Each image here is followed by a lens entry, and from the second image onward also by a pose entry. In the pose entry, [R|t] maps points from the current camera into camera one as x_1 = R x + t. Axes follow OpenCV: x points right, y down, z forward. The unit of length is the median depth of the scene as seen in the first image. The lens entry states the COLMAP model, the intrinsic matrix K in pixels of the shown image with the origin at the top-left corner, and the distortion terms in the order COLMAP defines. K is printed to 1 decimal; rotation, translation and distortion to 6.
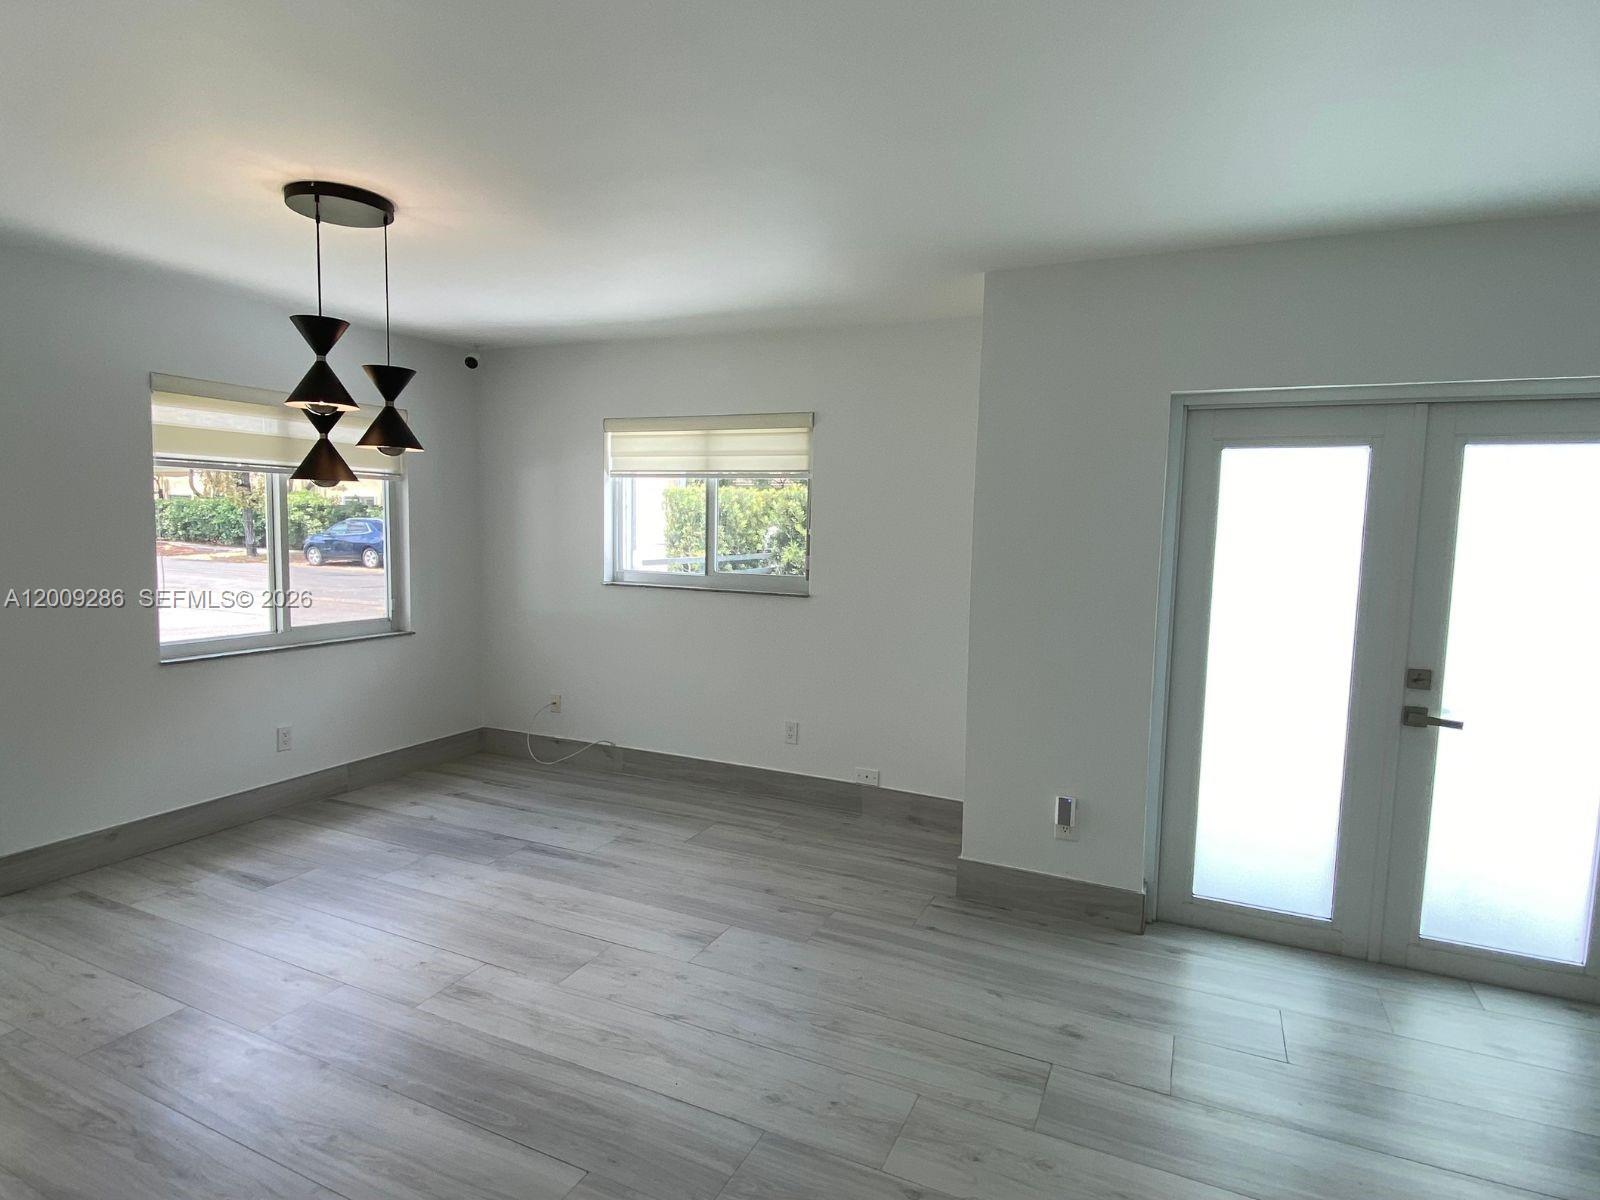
lens RADIAL K [[868.7, 0, 798.5], [0, 868.7, 606.7], [0, 0, 1]] dist [0.120026, -0.116737]
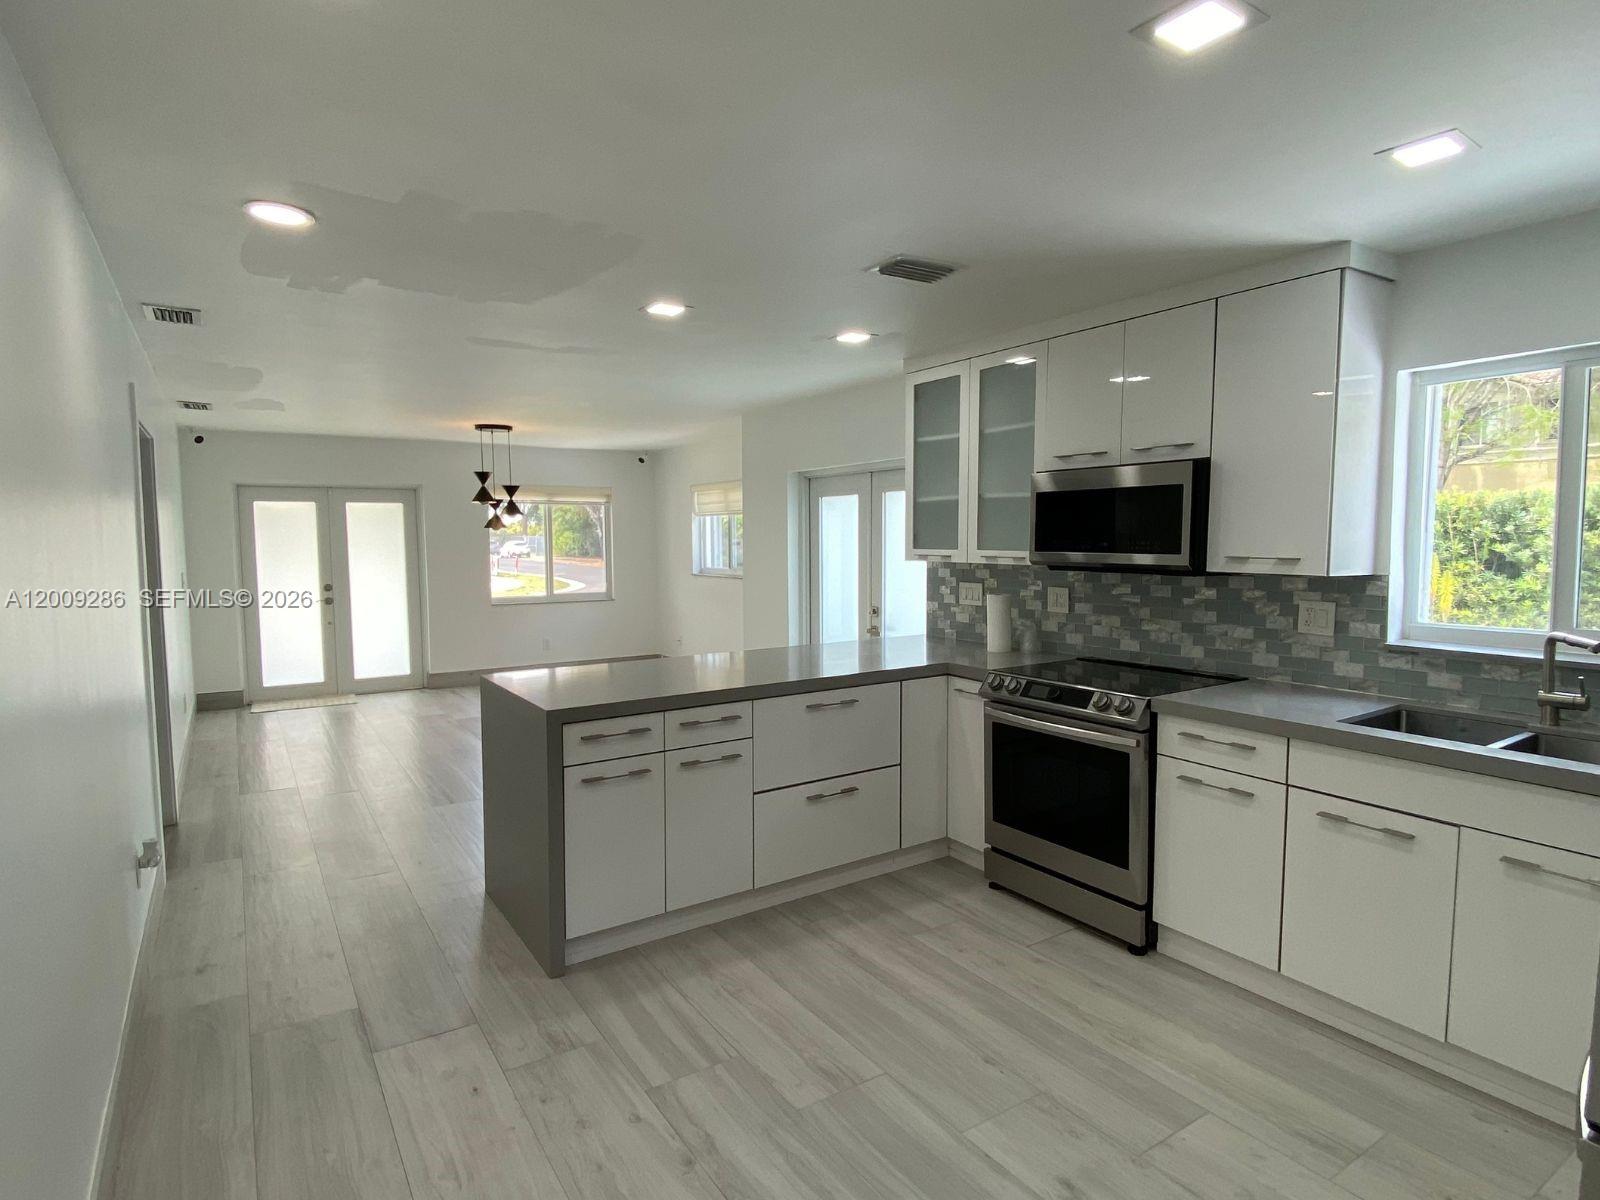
lens RADIAL K [[868.7, 0, 798.5], [0, 868.7, 606.7], [0, 0, 1]] dist [0.120026, -0.116737]
pose [[0.852114, 0.013443, -0.523183, 1.188863], [-0.023746, 0.999634, -0.012991, 0.076755], [0.522817, 0.023493, 0.852121, -0.556648]]
